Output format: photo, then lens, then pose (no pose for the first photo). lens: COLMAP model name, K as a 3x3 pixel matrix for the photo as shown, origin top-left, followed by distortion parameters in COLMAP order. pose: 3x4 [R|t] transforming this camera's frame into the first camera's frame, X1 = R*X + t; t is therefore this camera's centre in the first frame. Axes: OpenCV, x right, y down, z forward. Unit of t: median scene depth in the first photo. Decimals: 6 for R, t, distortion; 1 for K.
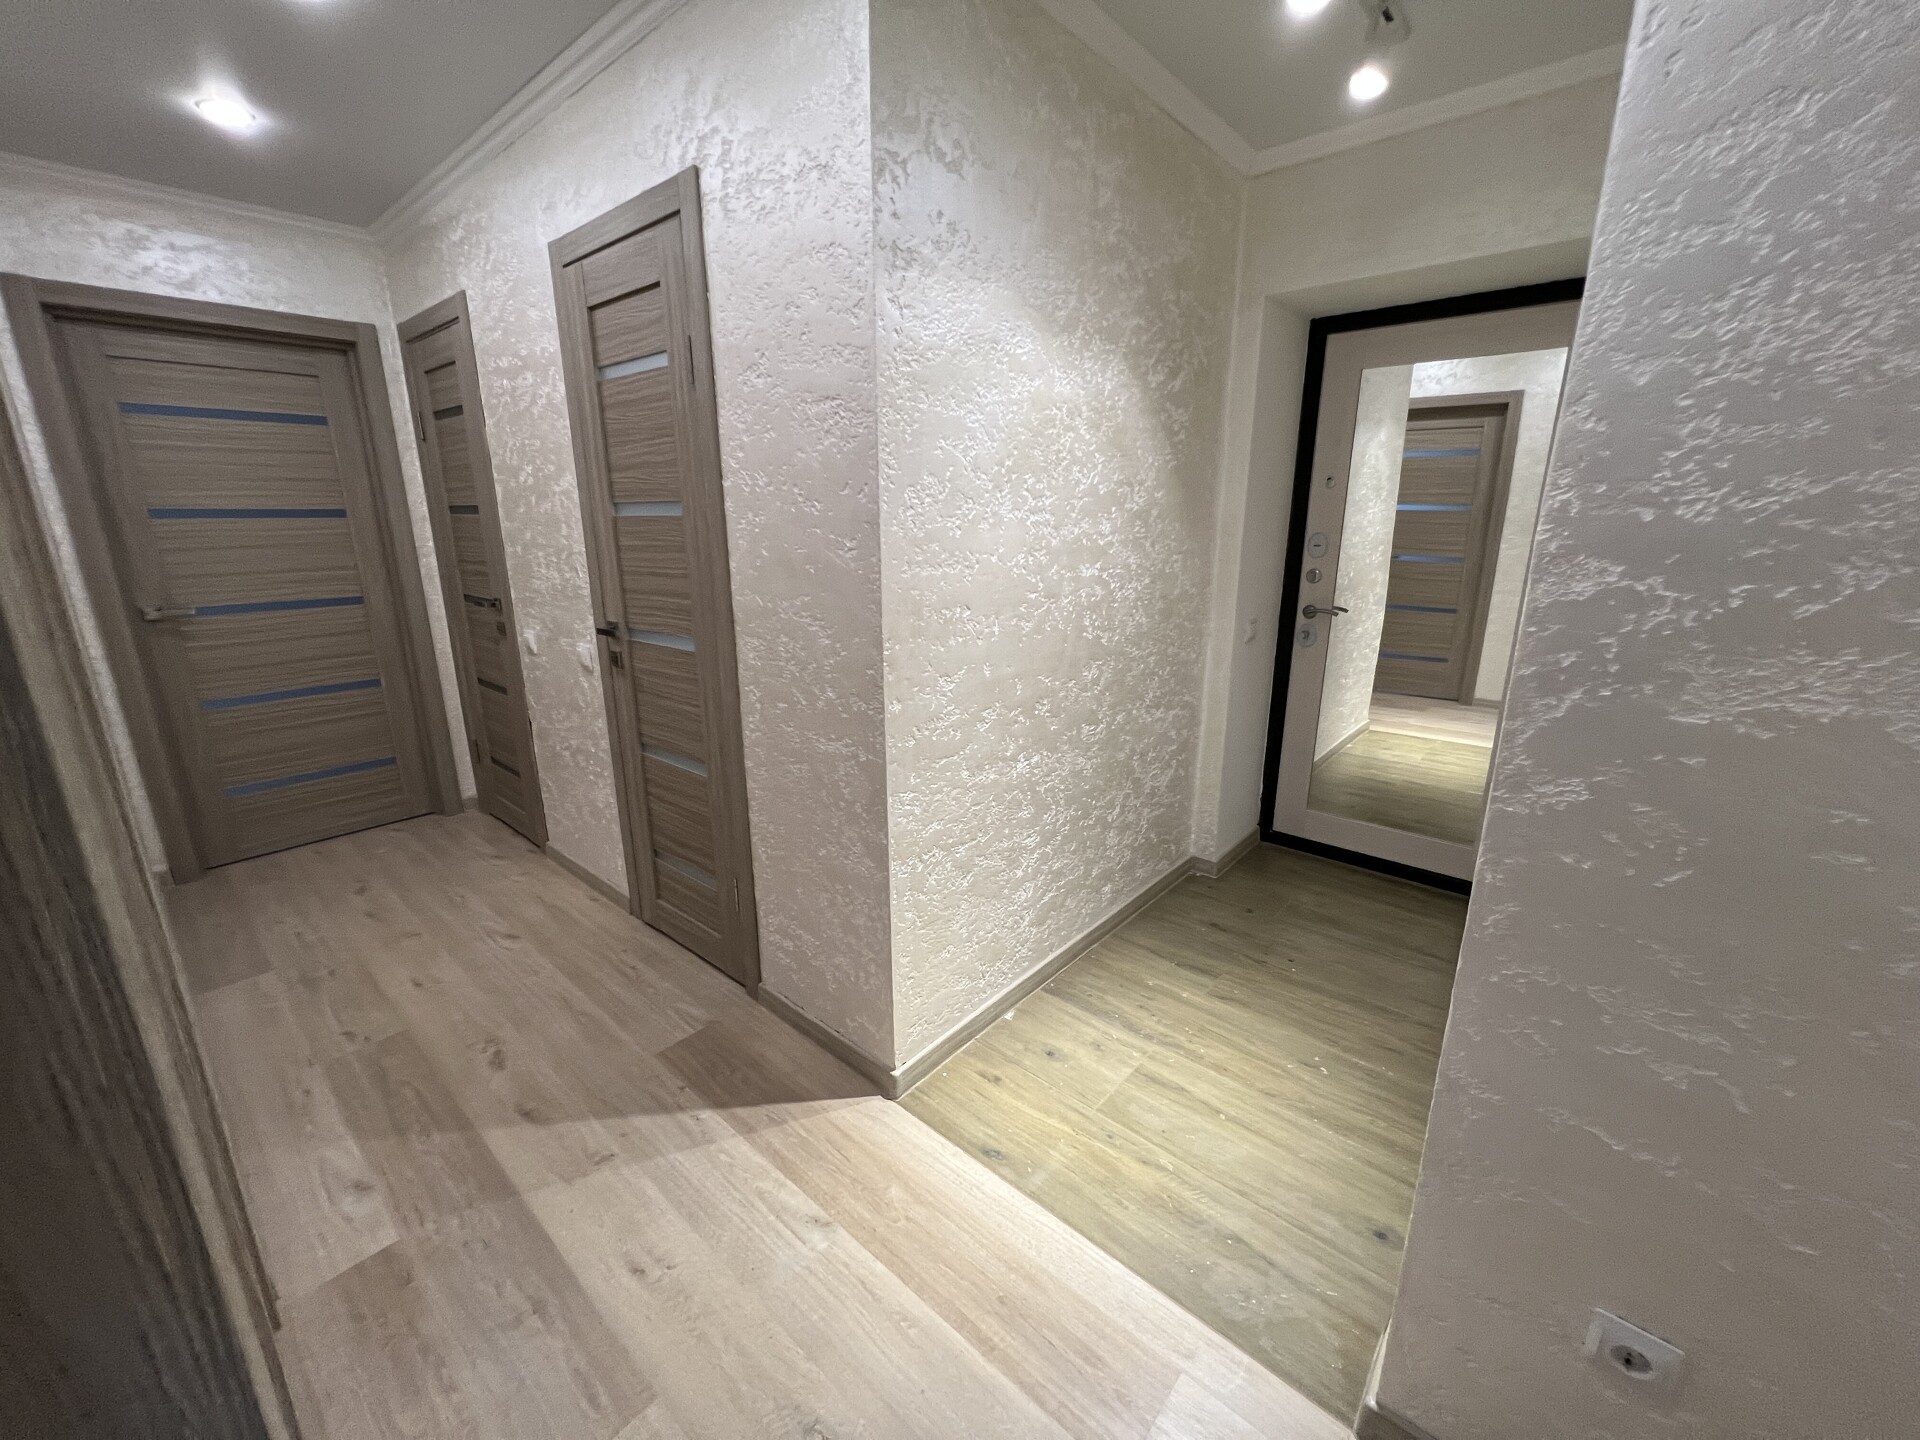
lens RADIAL K [[767.0, 0, 955.4], [0, 767.0, 717.5], [0, 0, 1]] dist [-0.001196, -0.000076]
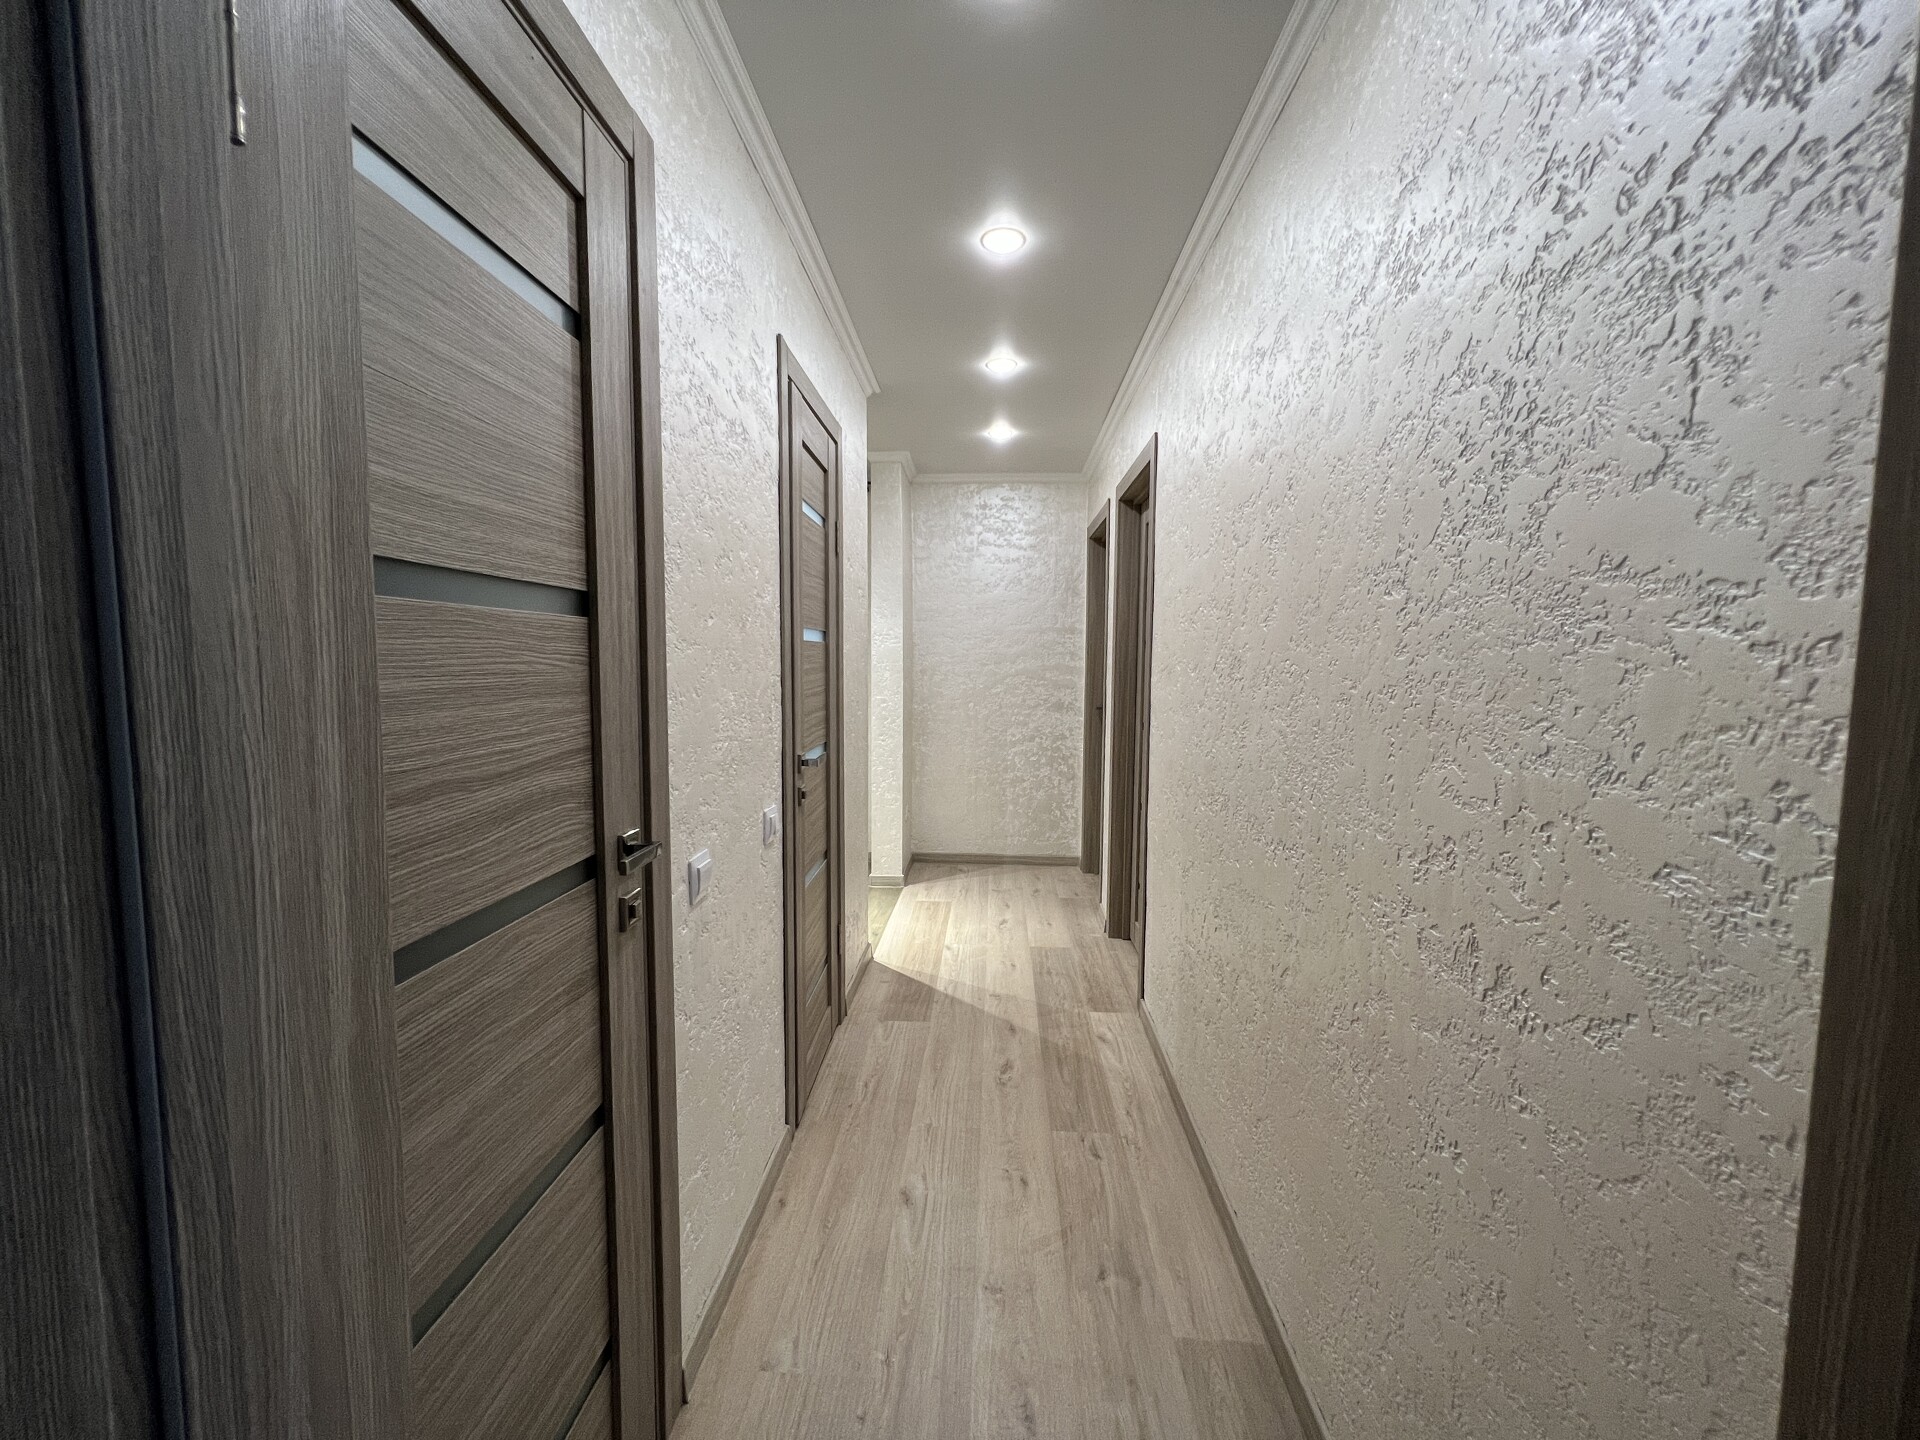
lens RADIAL K [[767.0, 0, 955.4], [0, 767.0, 717.5], [0, 0, 1]] dist [-0.001196, -0.000076]
pose [[-0.619830, -0.056491, 0.782700, -1.623907], [0.205659, 0.950850, 0.231491, -0.432800], [-0.757308, 0.304454, -0.577748, 1.757101]]
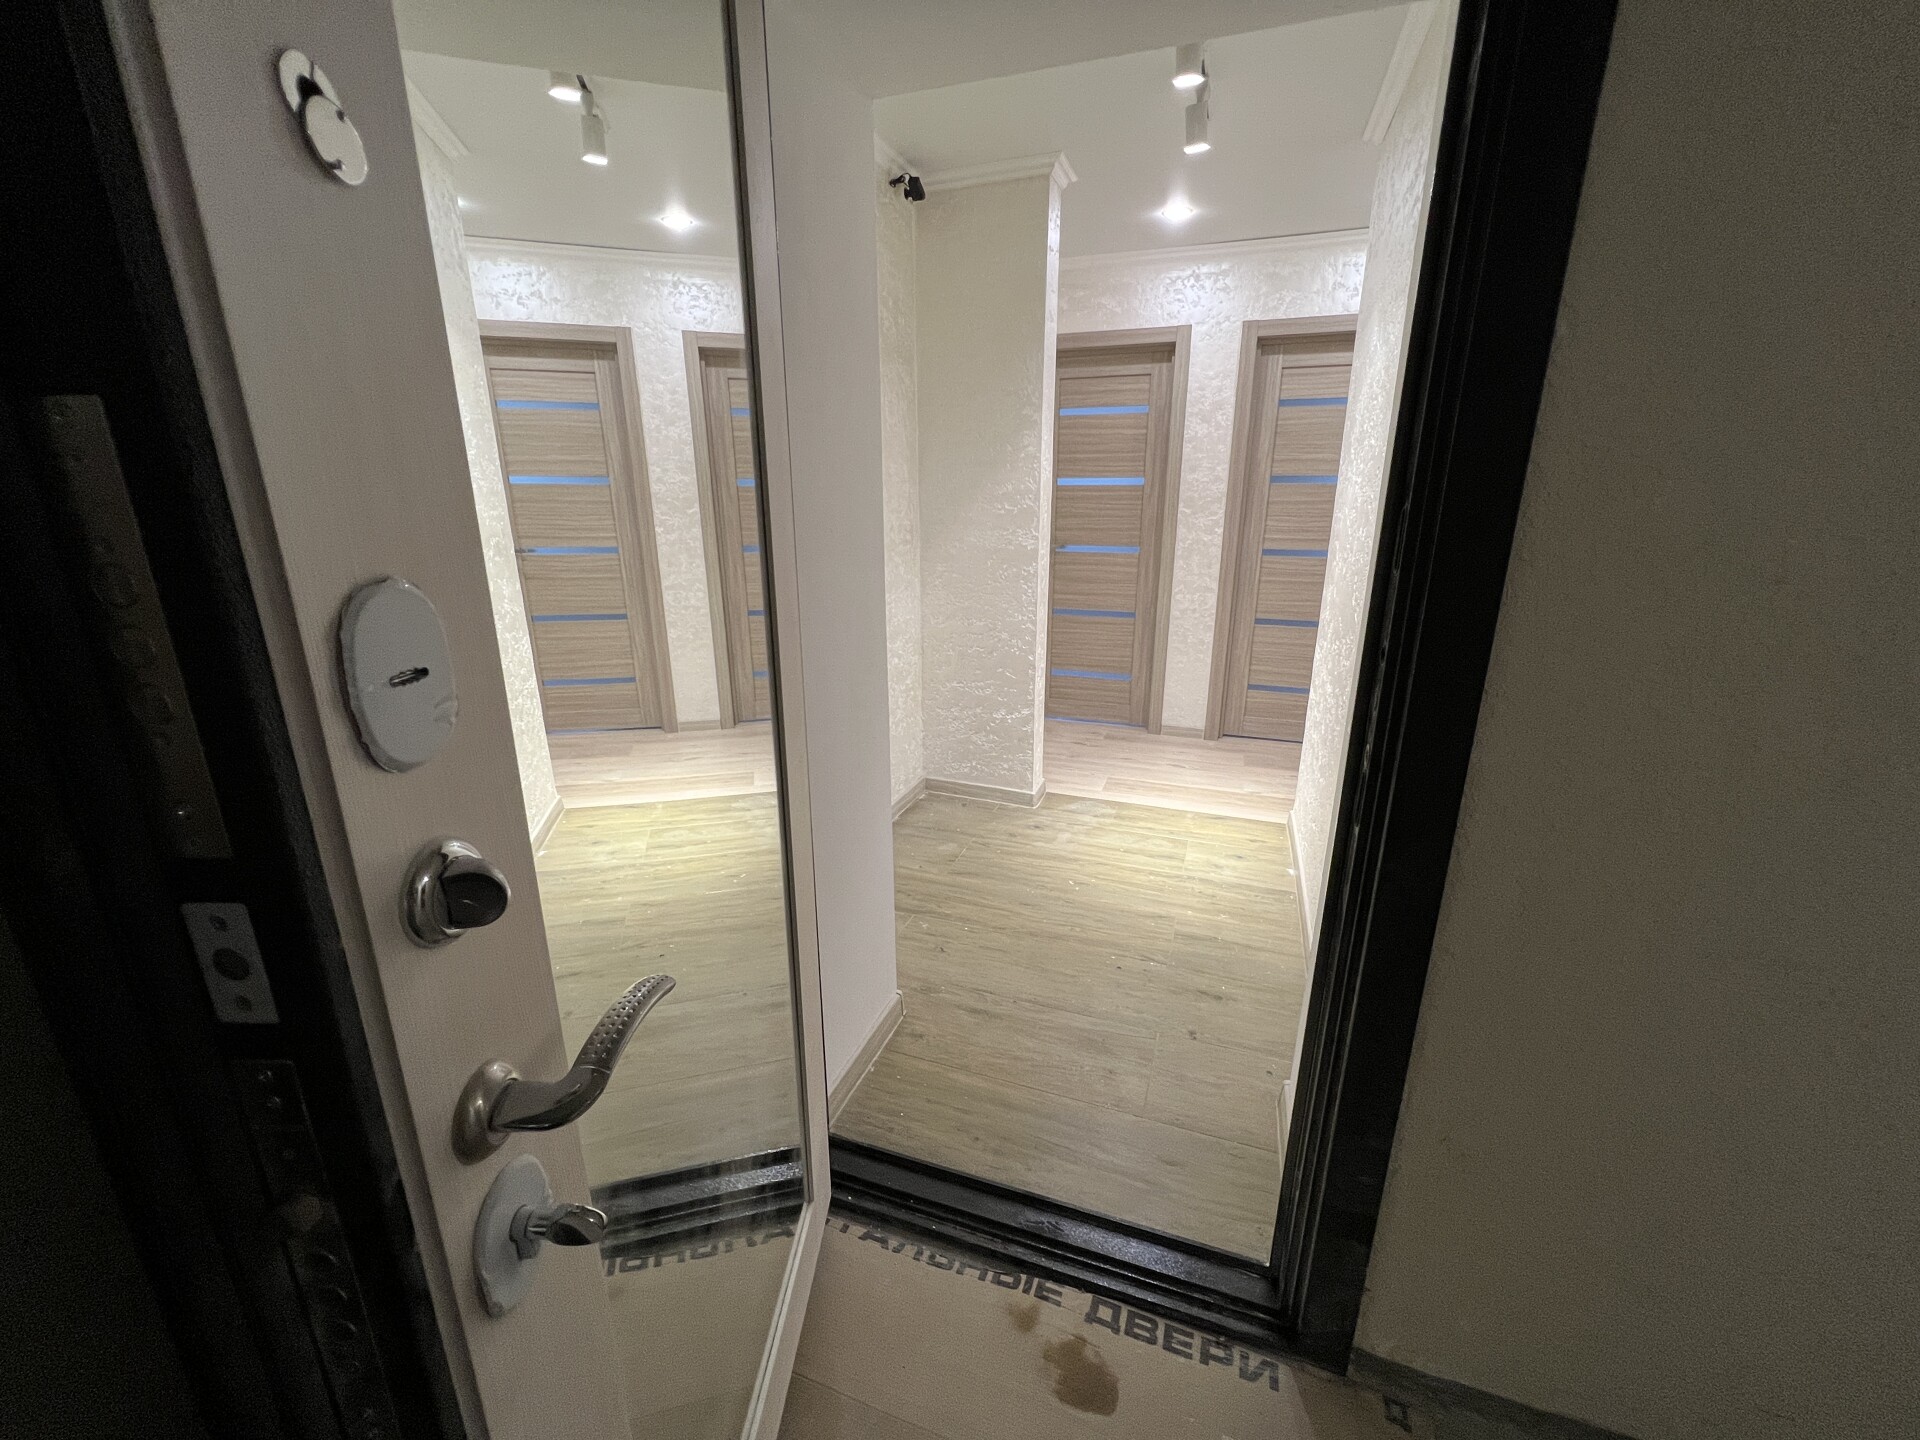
lens RADIAL K [[767.0, 0, 955.4], [0, 767.0, 717.5], [0, 0, 1]] dist [-0.001196, -0.000076]
pose [[-0.930349, 0.108069, -0.350389, 1.215256], [-0.090421, 0.858456, 0.504854, -0.519449], [0.355353, 0.501373, -0.788891, 2.007007]]
